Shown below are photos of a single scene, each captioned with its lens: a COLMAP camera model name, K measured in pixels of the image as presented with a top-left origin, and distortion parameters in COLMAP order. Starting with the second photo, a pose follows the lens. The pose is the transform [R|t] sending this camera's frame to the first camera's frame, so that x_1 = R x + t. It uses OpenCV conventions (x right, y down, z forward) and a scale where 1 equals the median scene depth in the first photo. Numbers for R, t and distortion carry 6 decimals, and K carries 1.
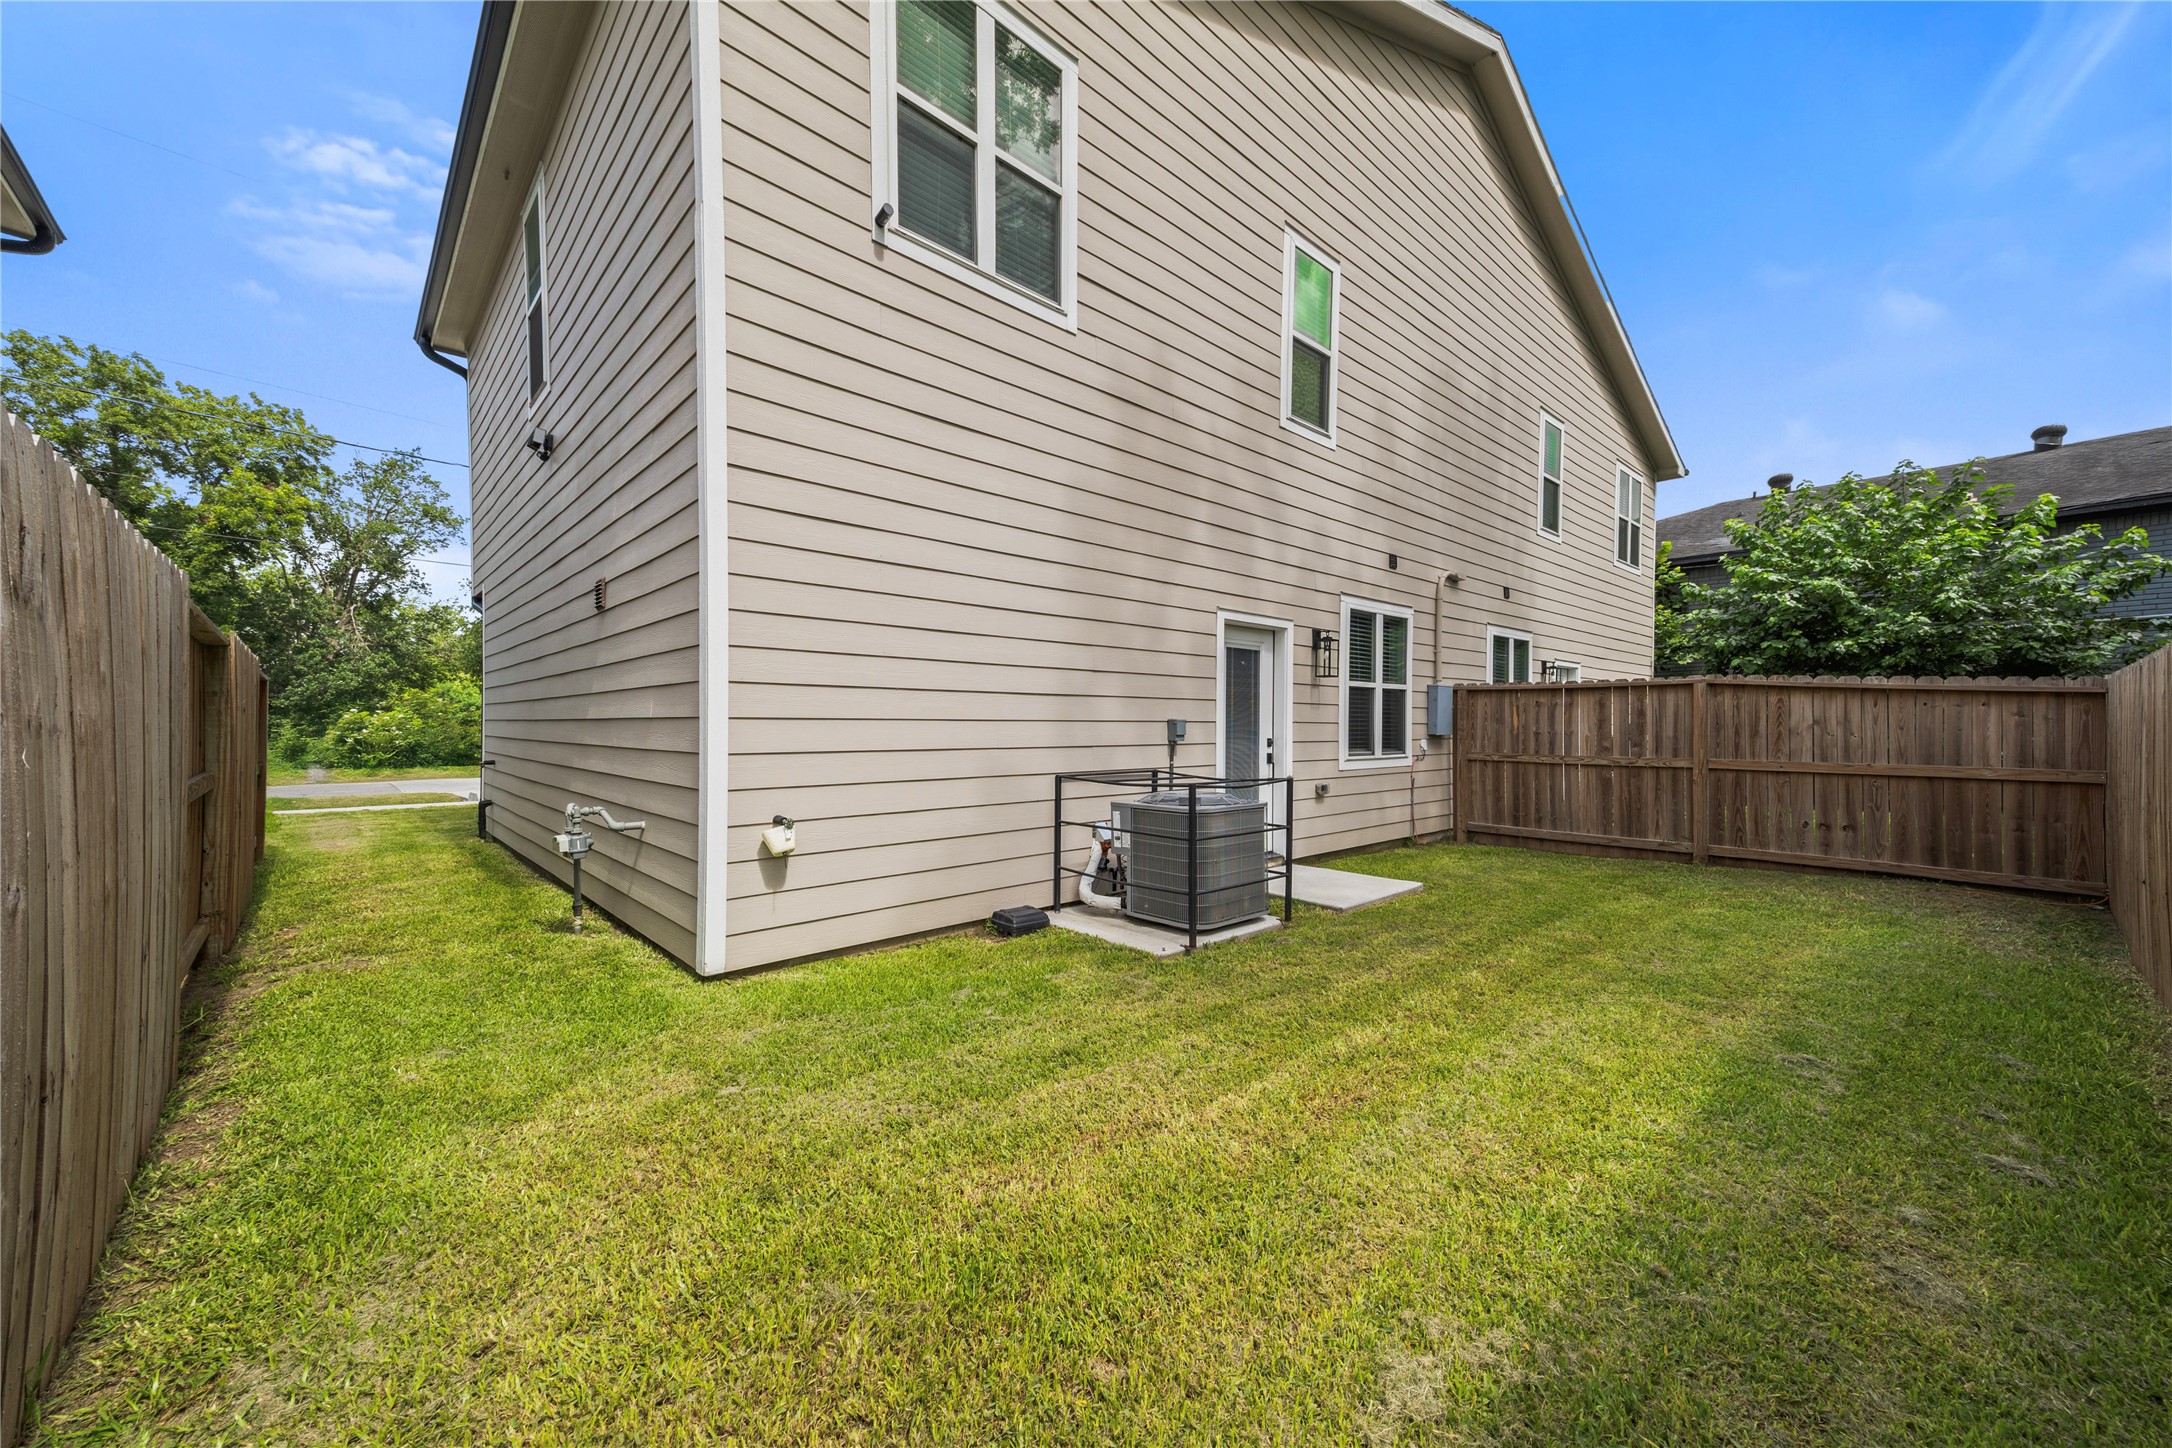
lens RADIAL K [[837.4, 0, 1072.9], [0, 837.4, 730.4], [0, 0, 1]] dist [0.000448, 0.000423]
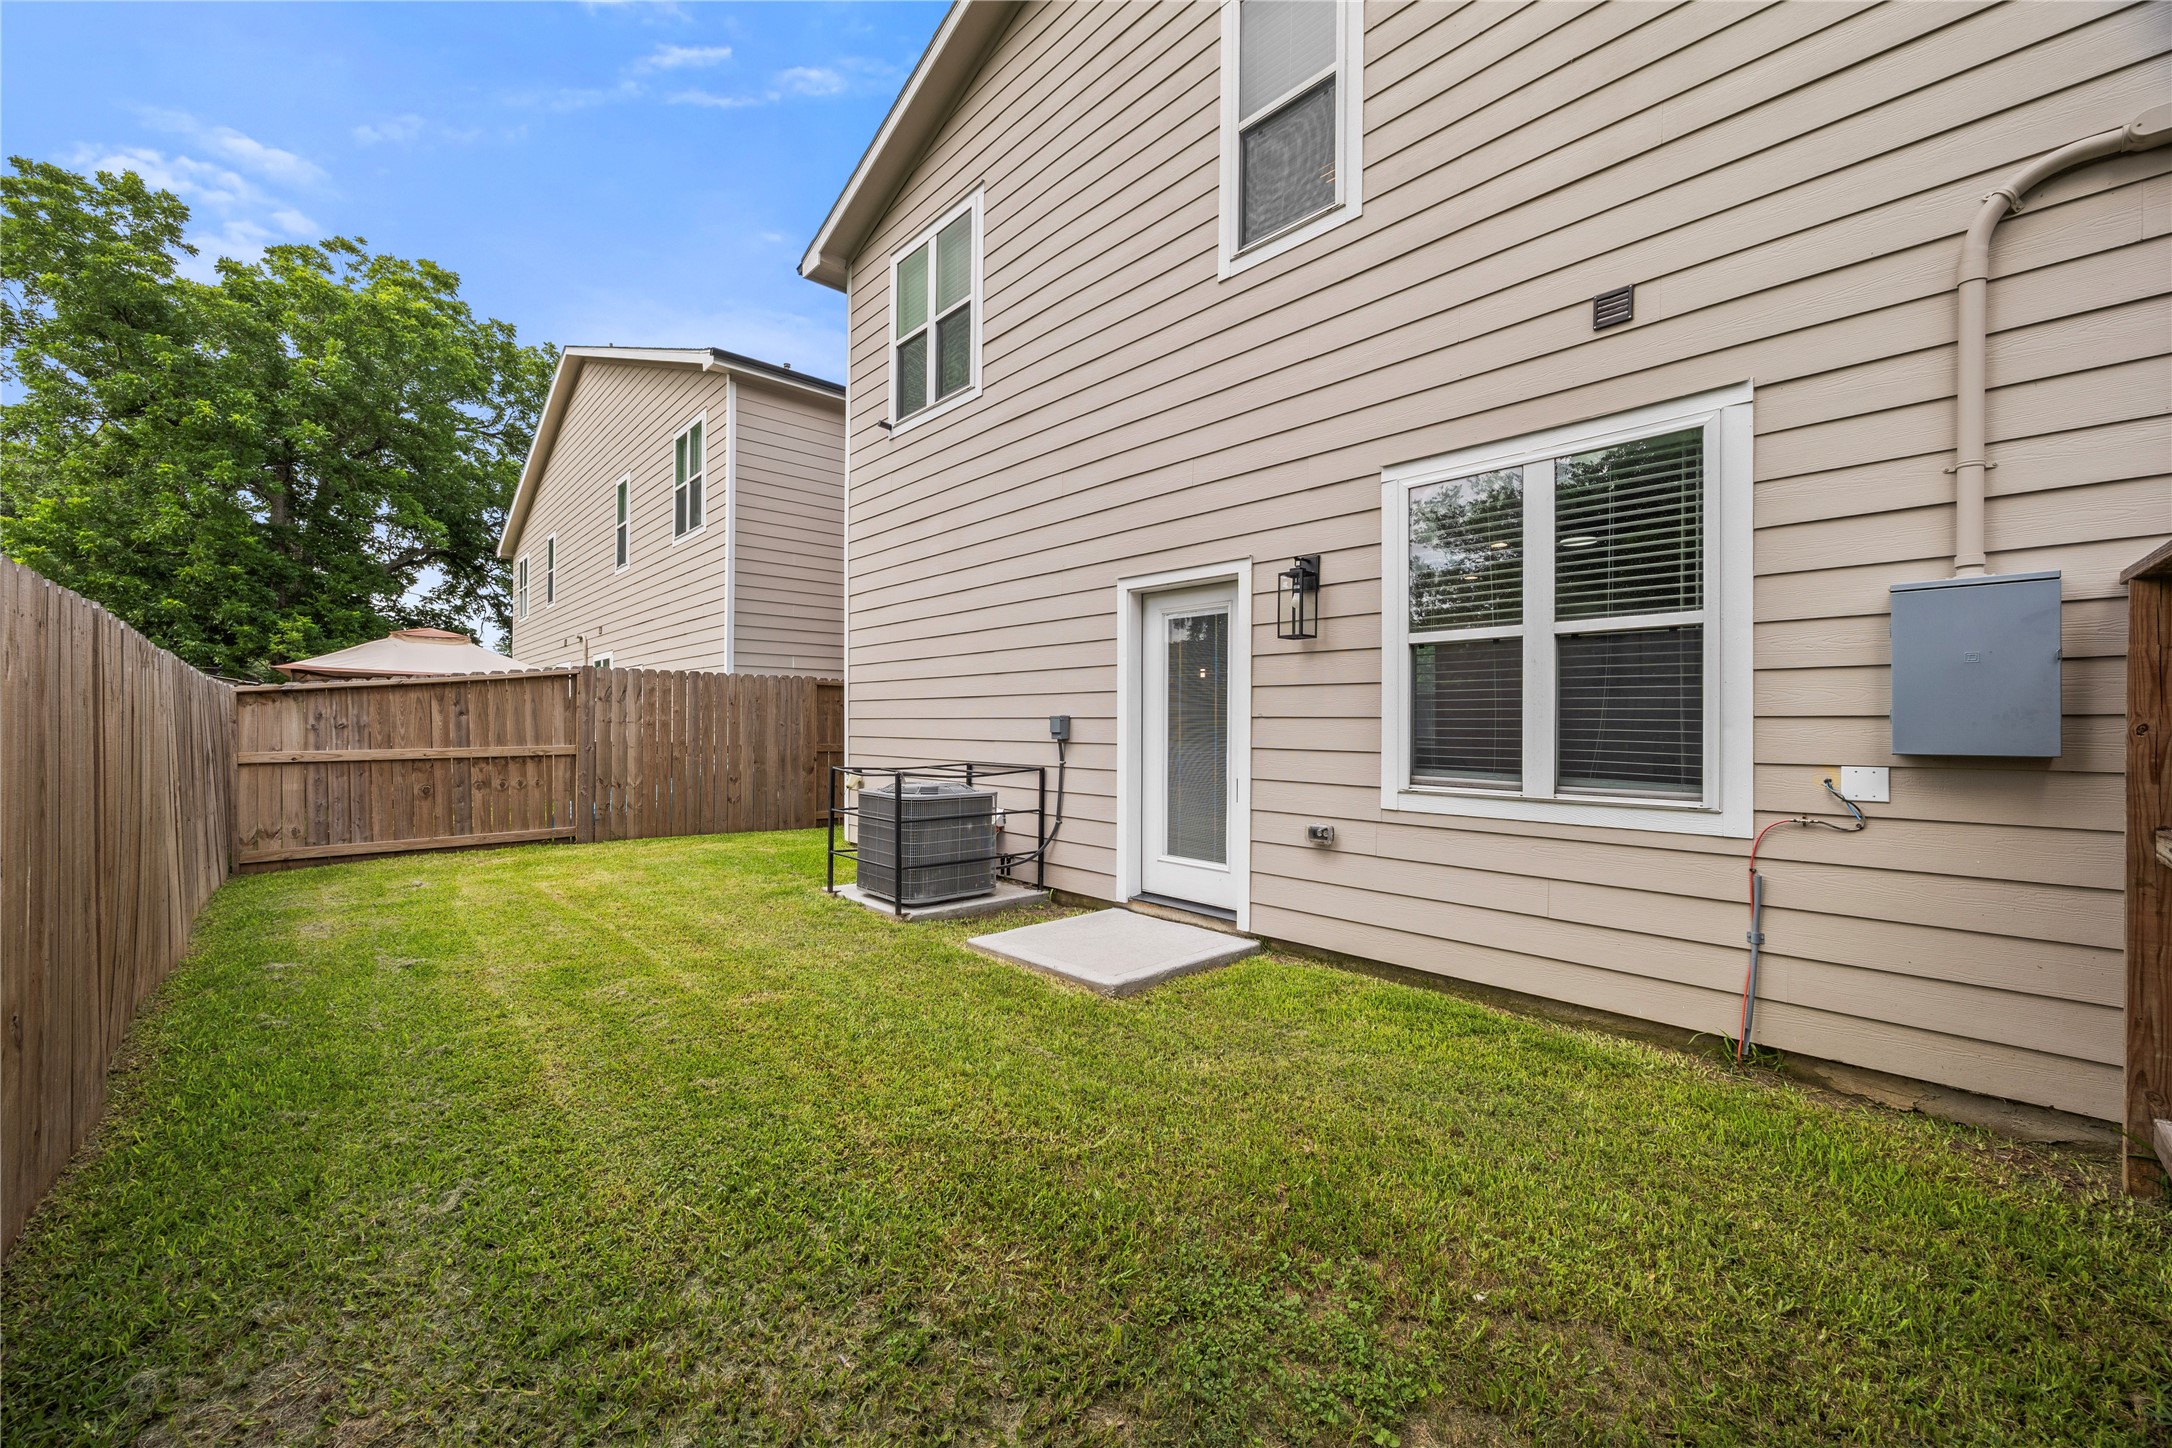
lens RADIAL K [[837.4, 0, 1071.6], [0, 837.4, 720.1], [0, 0, 1]] dist [0.000448, 0.000423]
pose [[-0.017755, -0.011219, -0.999779, 0.909022], [-0.013431, 0.999850, -0.010981, 0.001027], [0.999752, 0.013233, -0.017903, 0.880197]]
